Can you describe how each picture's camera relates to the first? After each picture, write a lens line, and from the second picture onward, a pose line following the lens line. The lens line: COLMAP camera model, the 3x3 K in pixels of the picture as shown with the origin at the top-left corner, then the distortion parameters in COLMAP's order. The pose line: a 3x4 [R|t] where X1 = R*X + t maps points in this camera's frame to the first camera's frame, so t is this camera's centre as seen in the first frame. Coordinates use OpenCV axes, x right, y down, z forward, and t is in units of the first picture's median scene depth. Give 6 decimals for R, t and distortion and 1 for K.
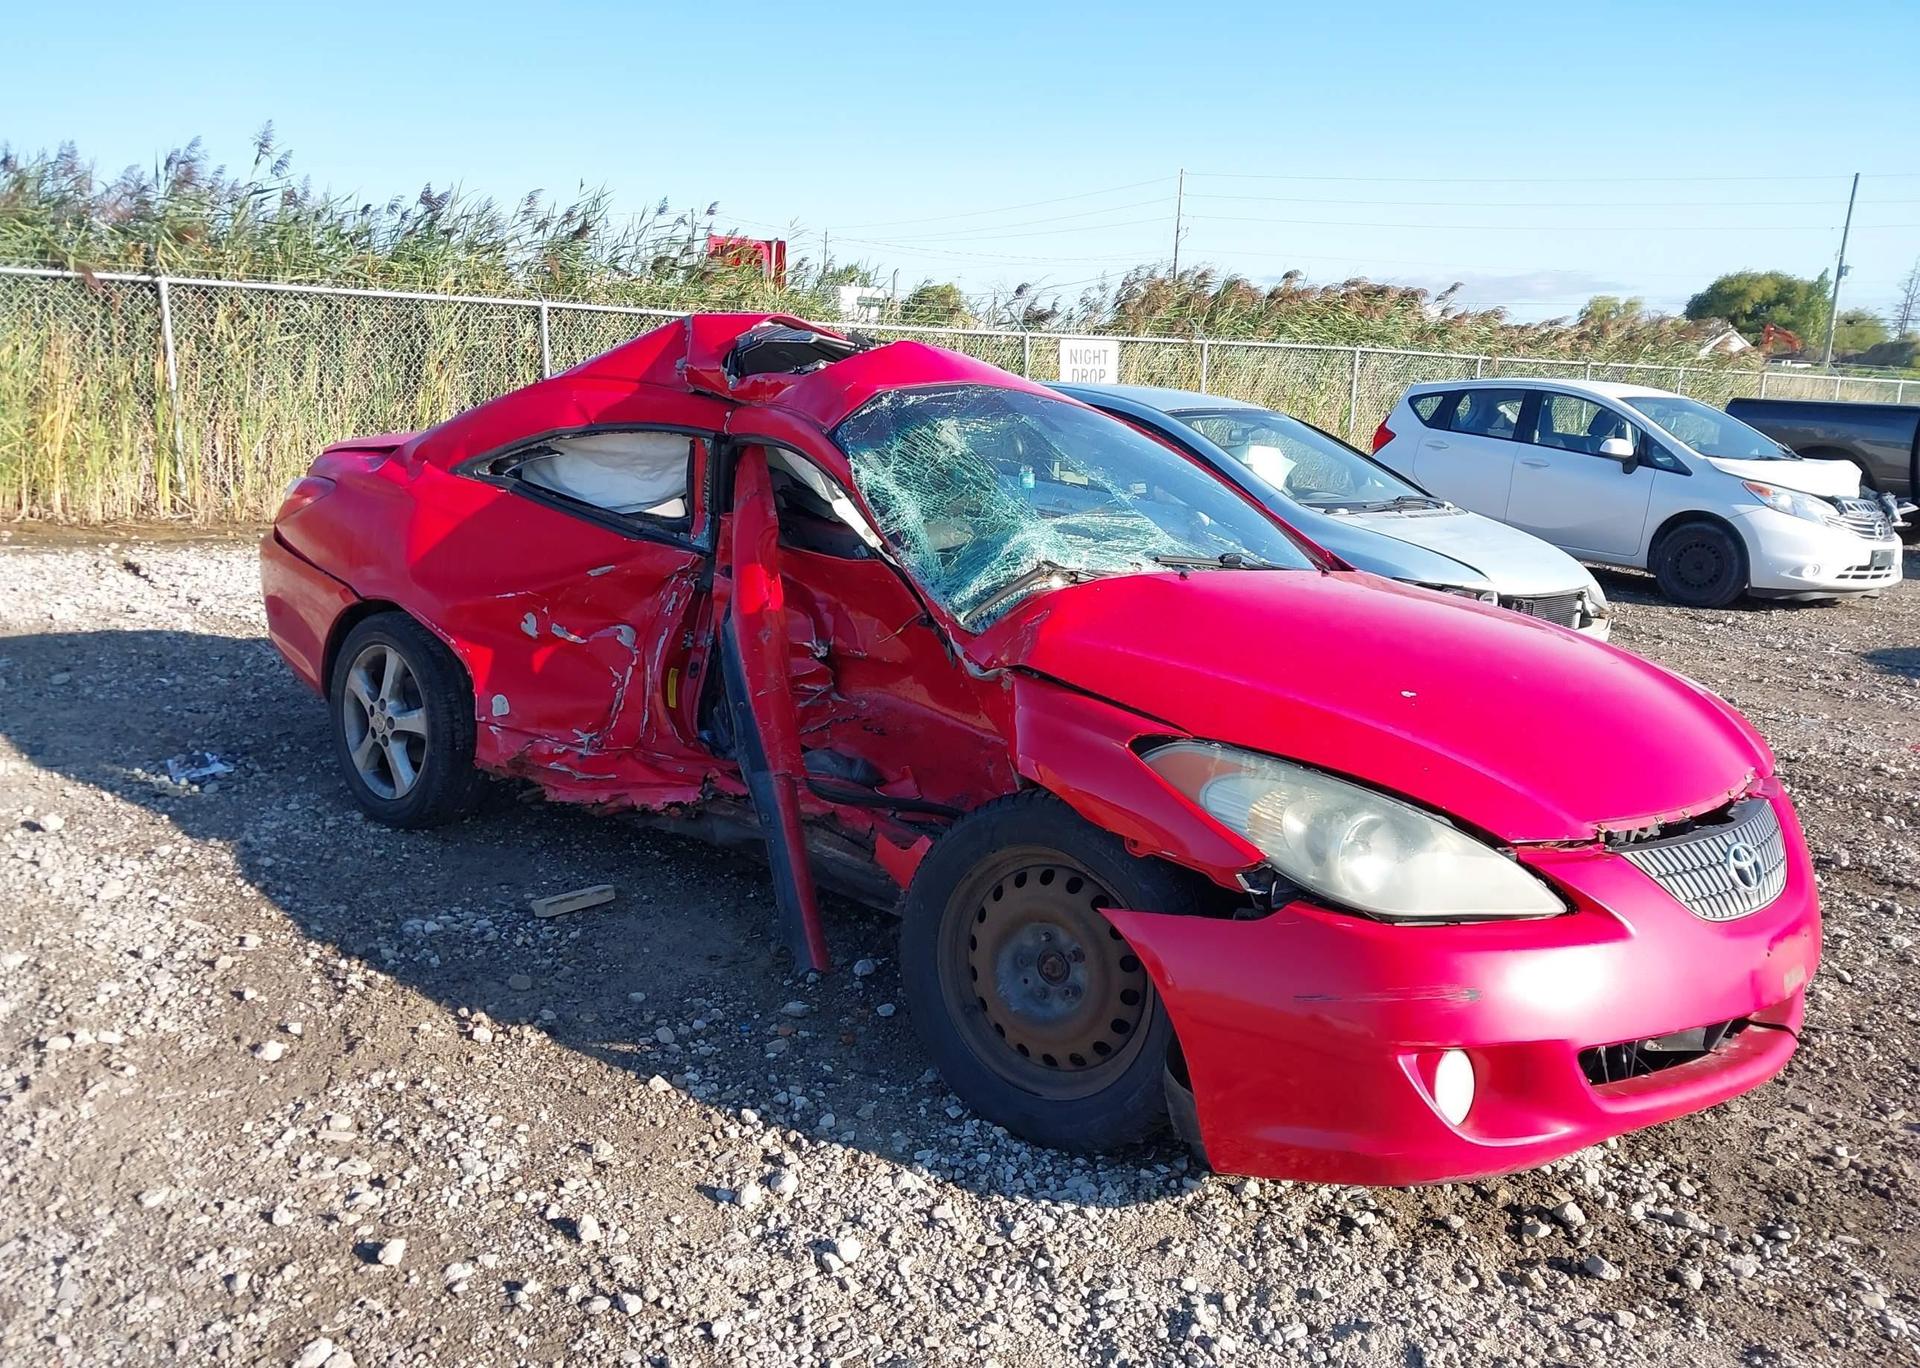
lens RADIAL K [[1481.4, 0, 864.3], [0, 1481.4, 683.8], [0, 0, 1]] dist [0.024128, -0.012345]
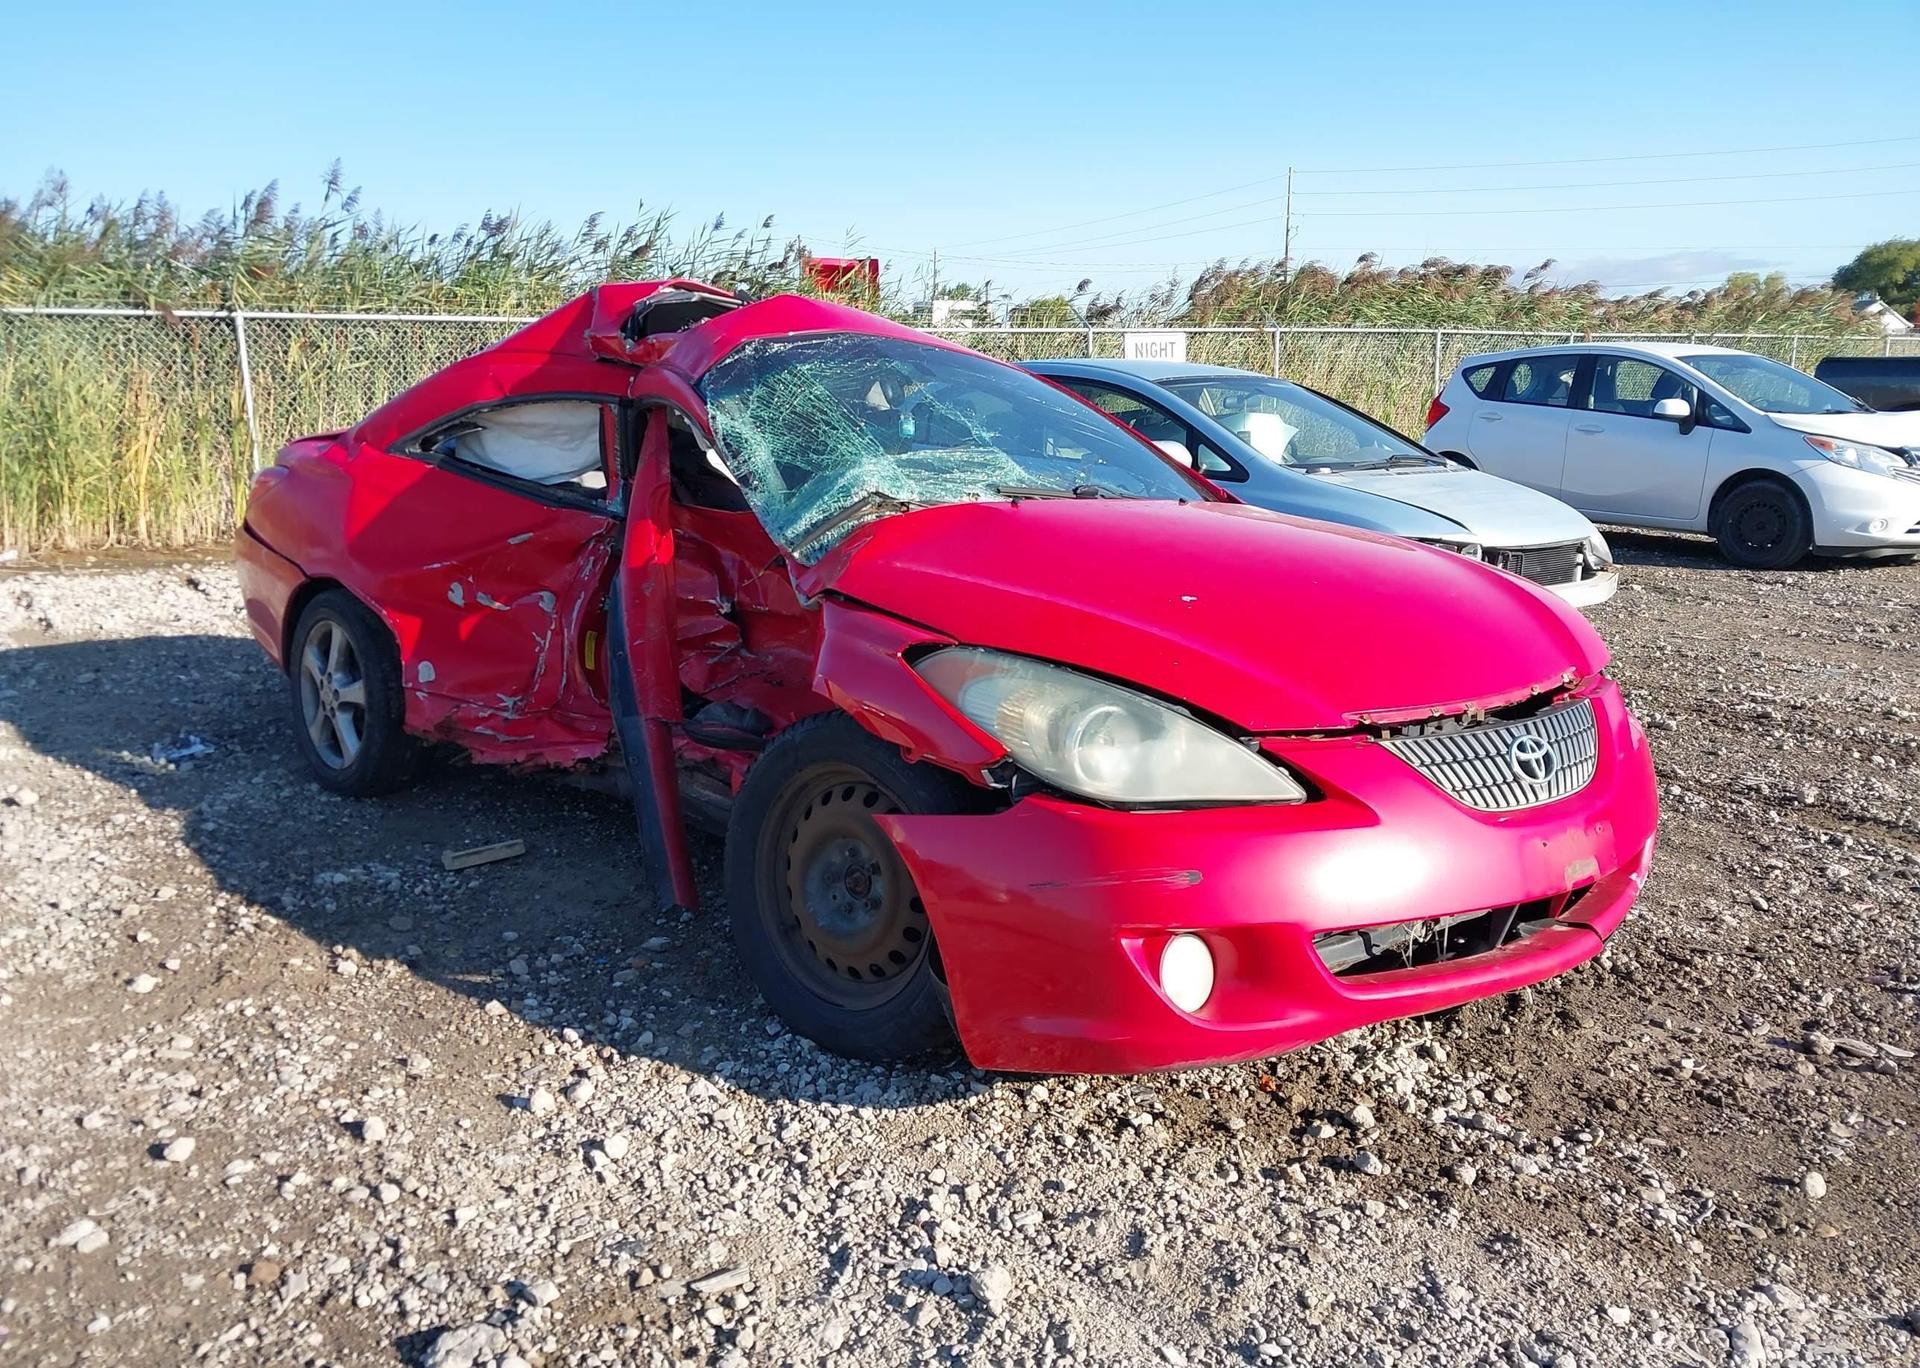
lens RADIAL K [[1481.4, 0, 864.3], [0, 1481.4, 683.8], [0, 0, 1]] dist [0.024128, -0.012345]
pose [[0.996109, -0.028049, -0.083552, 0.170058], [0.026941, 0.999534, -0.014350, 0.054081], [0.083915, 0.012043, 0.996400, -0.006078]]
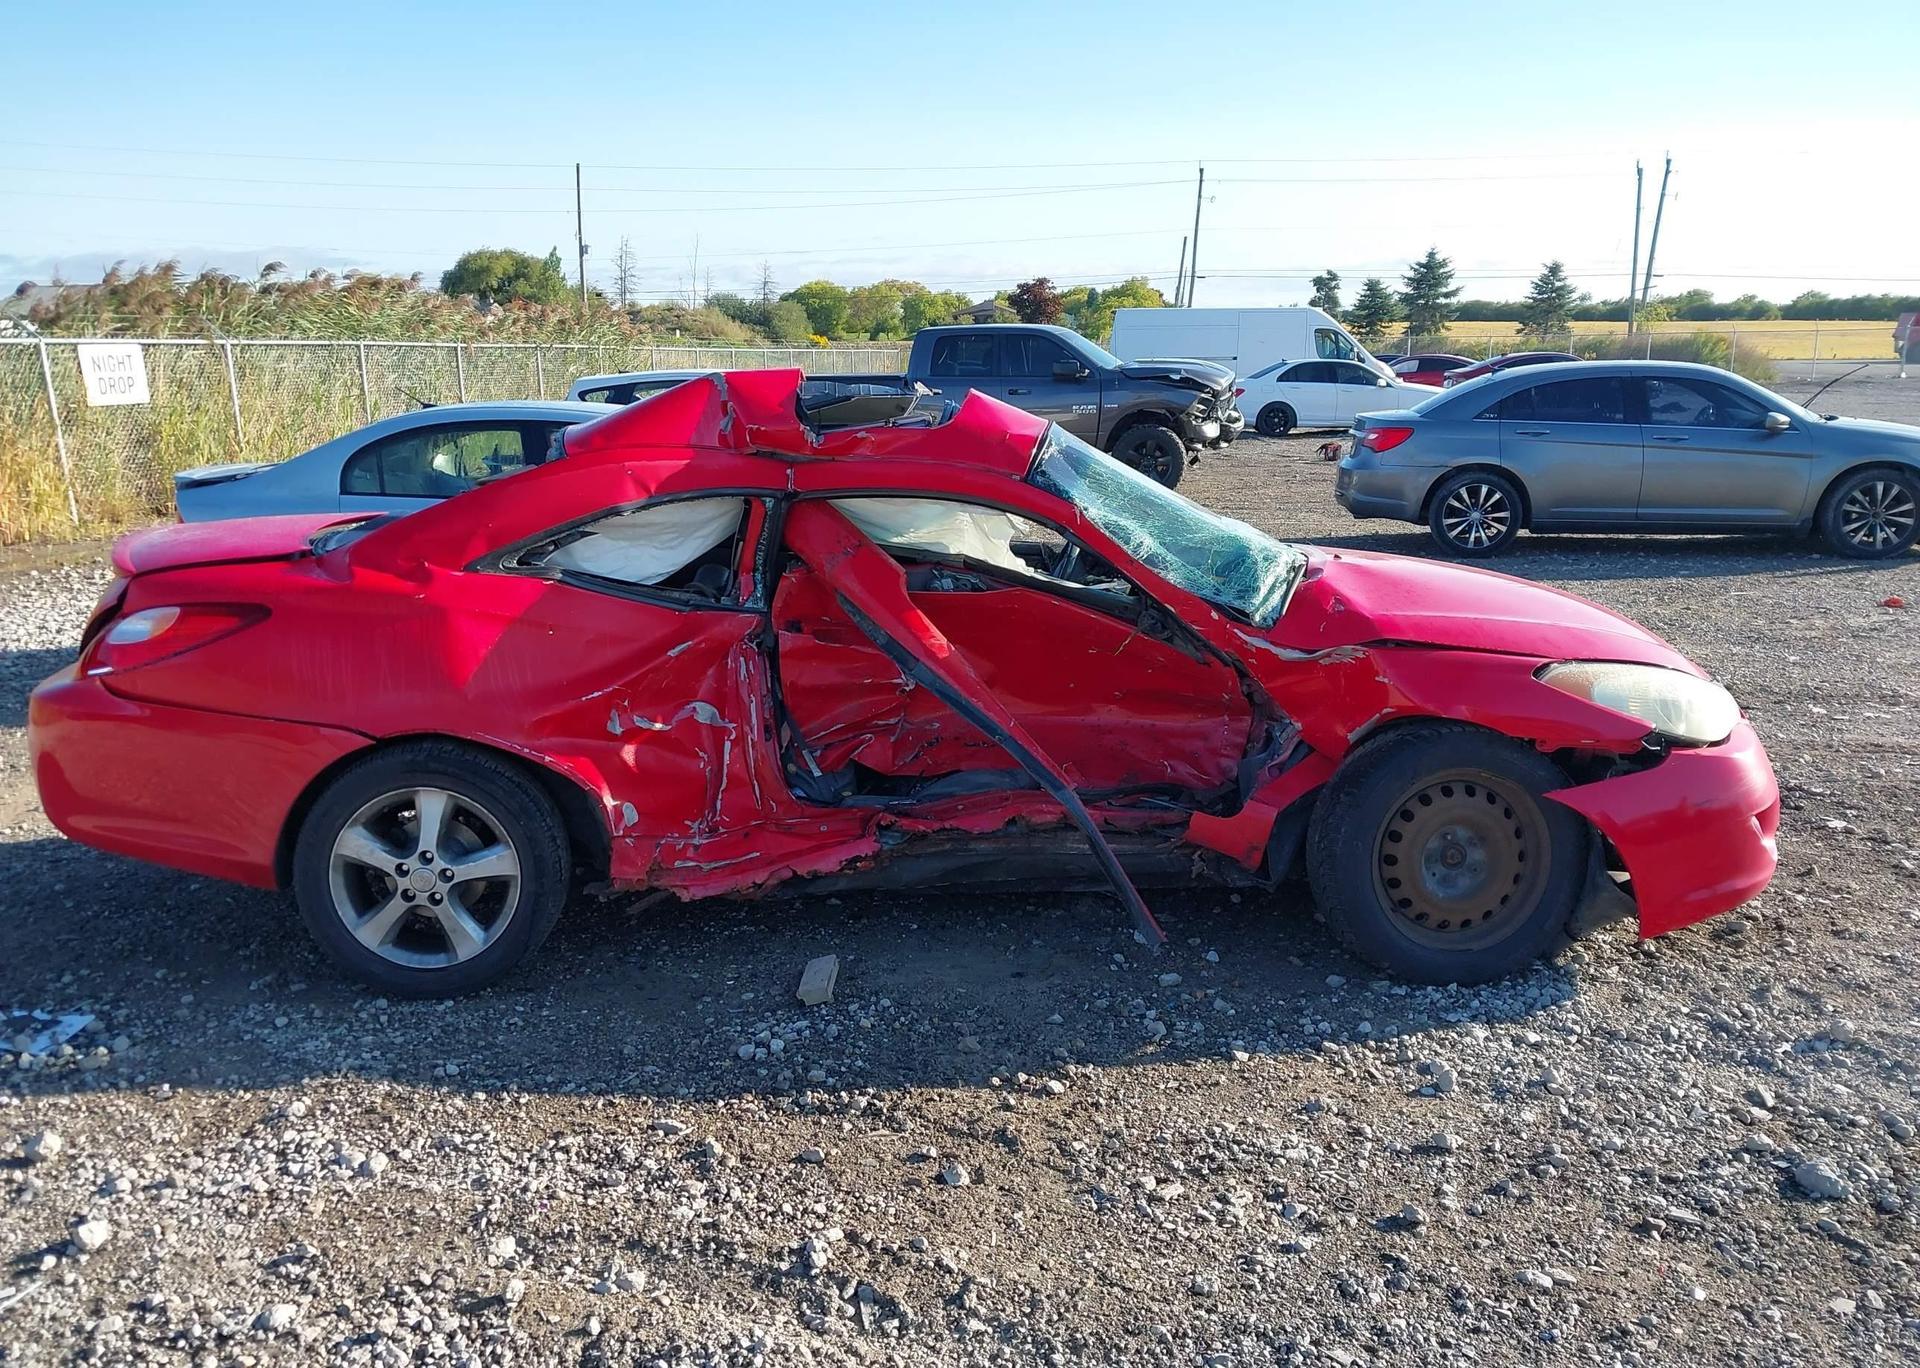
lens RADIAL K [[1555.5, 0, 818.3], [0, 1555.5, 684.1], [0, 0, 1]] dist [0.037260, -0.002200]
pose [[0.727244, -0.192127, 0.658941, -0.909778], [0.189965, 0.978864, 0.075752, -0.133604], [-0.659568, 0.070086, 0.748370, 0.239056]]
